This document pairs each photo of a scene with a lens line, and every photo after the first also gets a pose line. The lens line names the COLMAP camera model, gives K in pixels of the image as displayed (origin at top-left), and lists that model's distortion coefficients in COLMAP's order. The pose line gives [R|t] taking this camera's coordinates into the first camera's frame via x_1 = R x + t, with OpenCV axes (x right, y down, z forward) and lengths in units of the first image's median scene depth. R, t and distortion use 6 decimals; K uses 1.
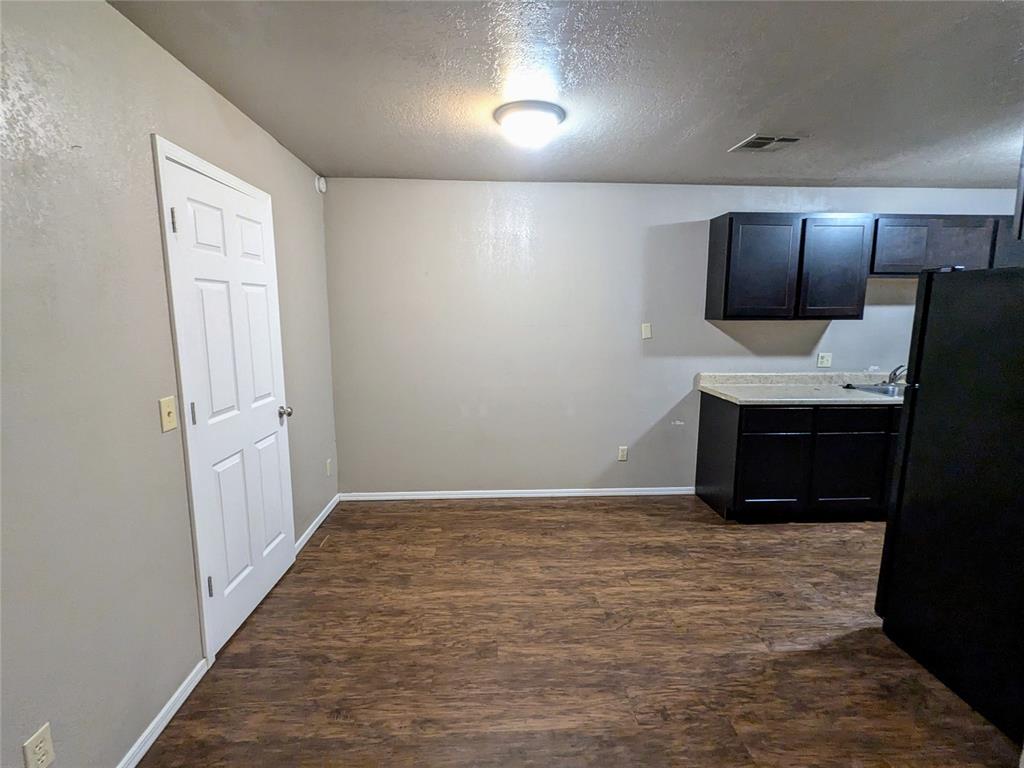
lens RADIAL K [[484.1, 0, 515.1], [0, 484.1, 381.8], [0, 0, 1]] dist [-0.002150, 0.000875]
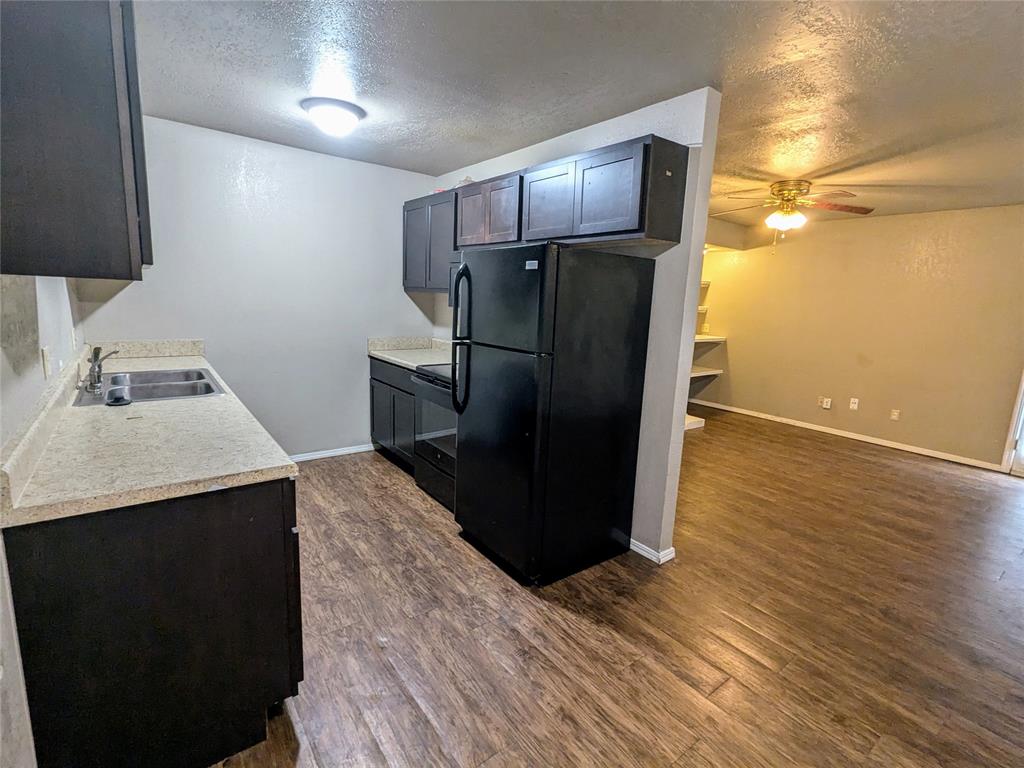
lens RADIAL K [[484.1, 0, 512.0], [0, 484.1, 380.0], [0, 0, 1]] dist [-0.002150, 0.000875]
pose [[-0.559788, -0.170237, 0.810961, 0.004103], [0.072043, 0.964965, 0.252296, -0.126236], [-0.825498, 0.199656, -0.527911, 0.973721]]
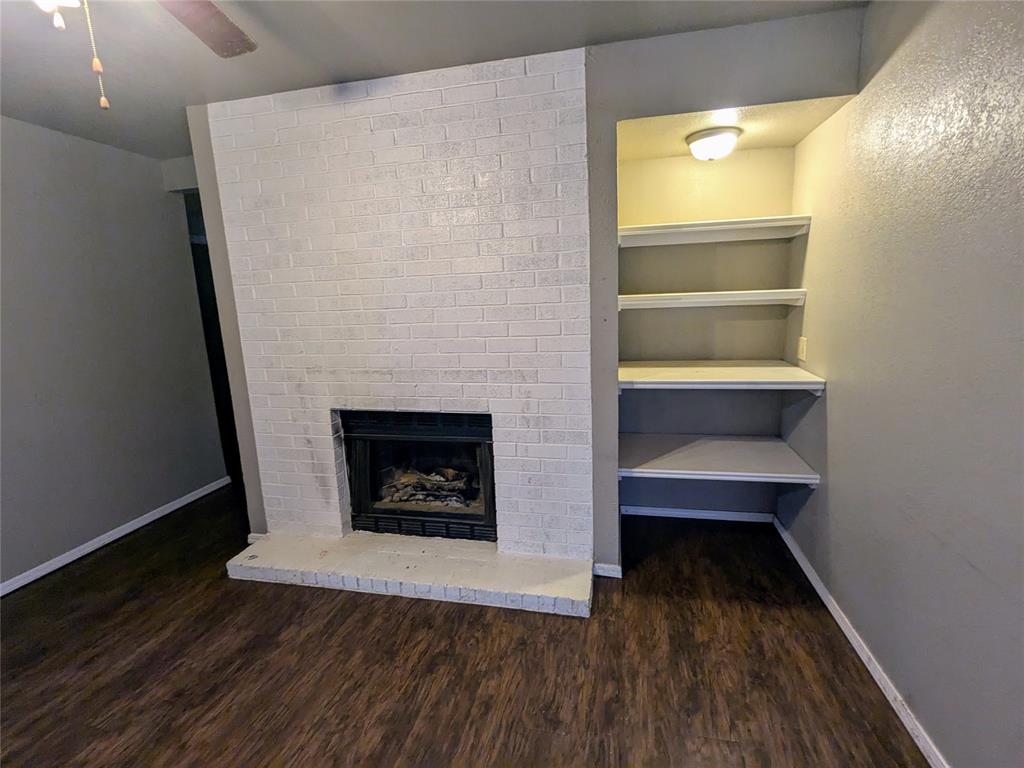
lens RADIAL K [[484.1, 0, 510.9], [0, 484.1, 382.0], [0, 0, 1]] dist [-0.002150, 0.000875]
pose [[0.274683, -0.187989, 0.942979, 0.398695], [0.176353, 0.973916, 0.142786, 0.091798], [-0.945224, 0.127076, 0.300671, -0.536237]]
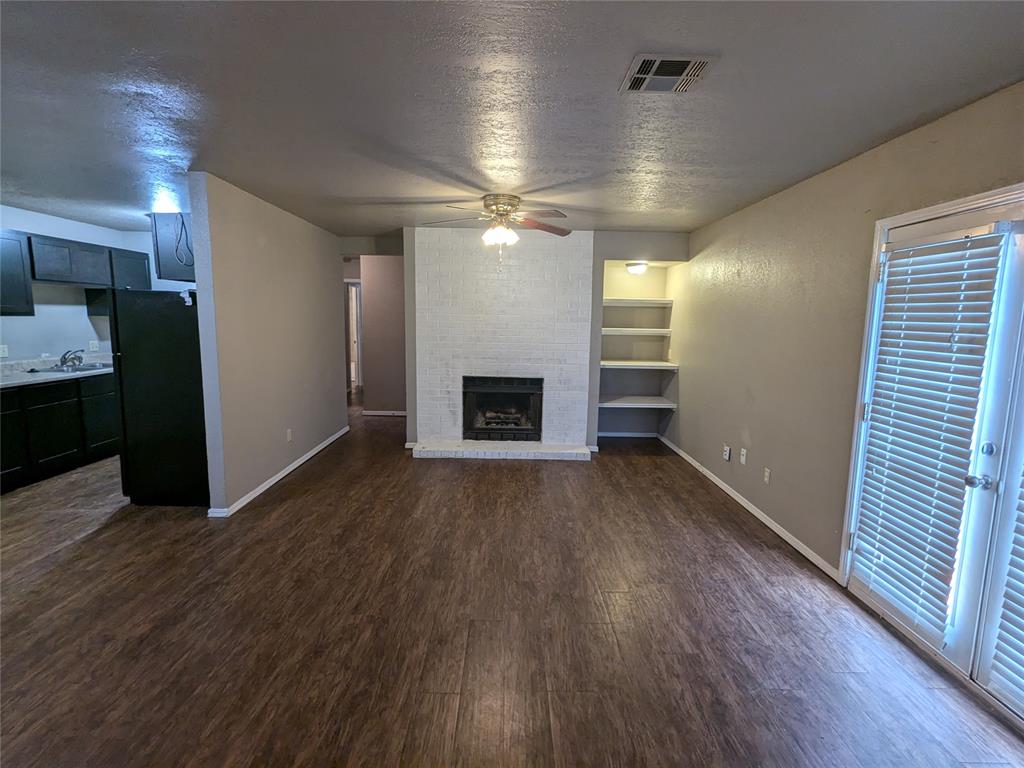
lens RADIAL K [[484.1, 0, 512.8], [0, 484.1, 382.4], [0, 0, 1]] dist [-0.002150, 0.000875]
pose [[0.047484, -0.134845, 0.989728, -0.493411], [0.123981, 0.983979, 0.128114, 0.034644], [-0.991148, 0.116624, 0.063442, -0.293061]]
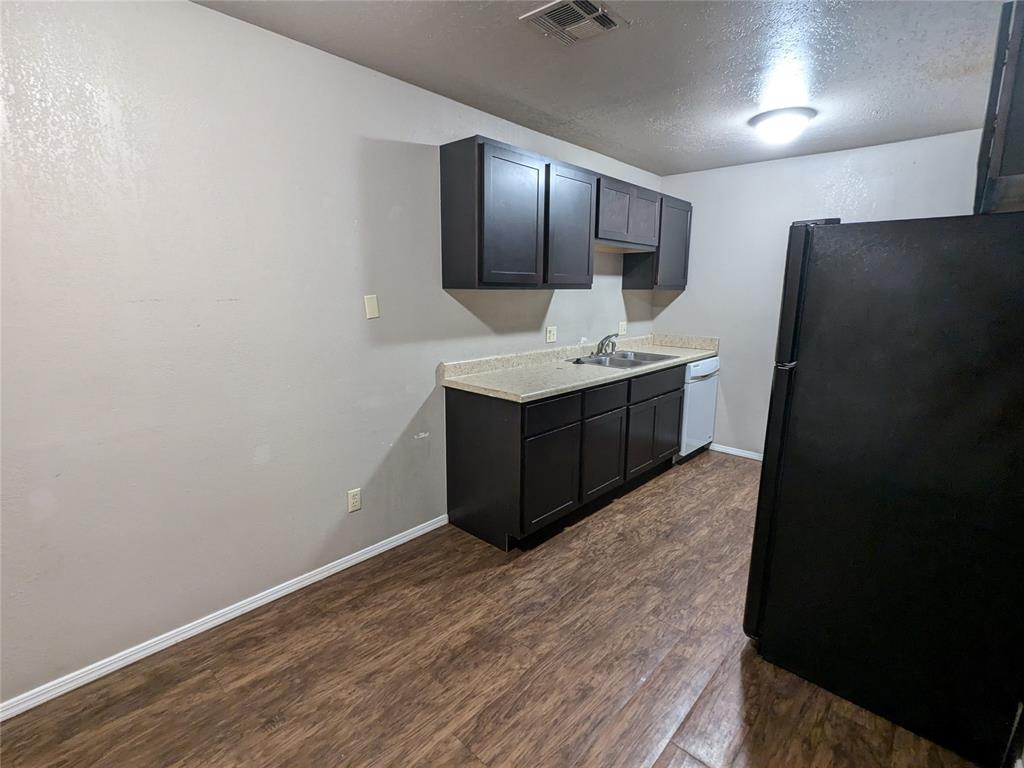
lens RADIAL K [[484.1, 0, 510.4], [0, 484.1, 382.5], [0, 0, 1]] dist [-0.002150, 0.000875]
pose [[0.722703, -0.128550, 0.679099, -0.047325], [0.091088, 0.991696, 0.090787, -0.049690], [-0.685130, -0.003754, 0.728411, 0.434650]]
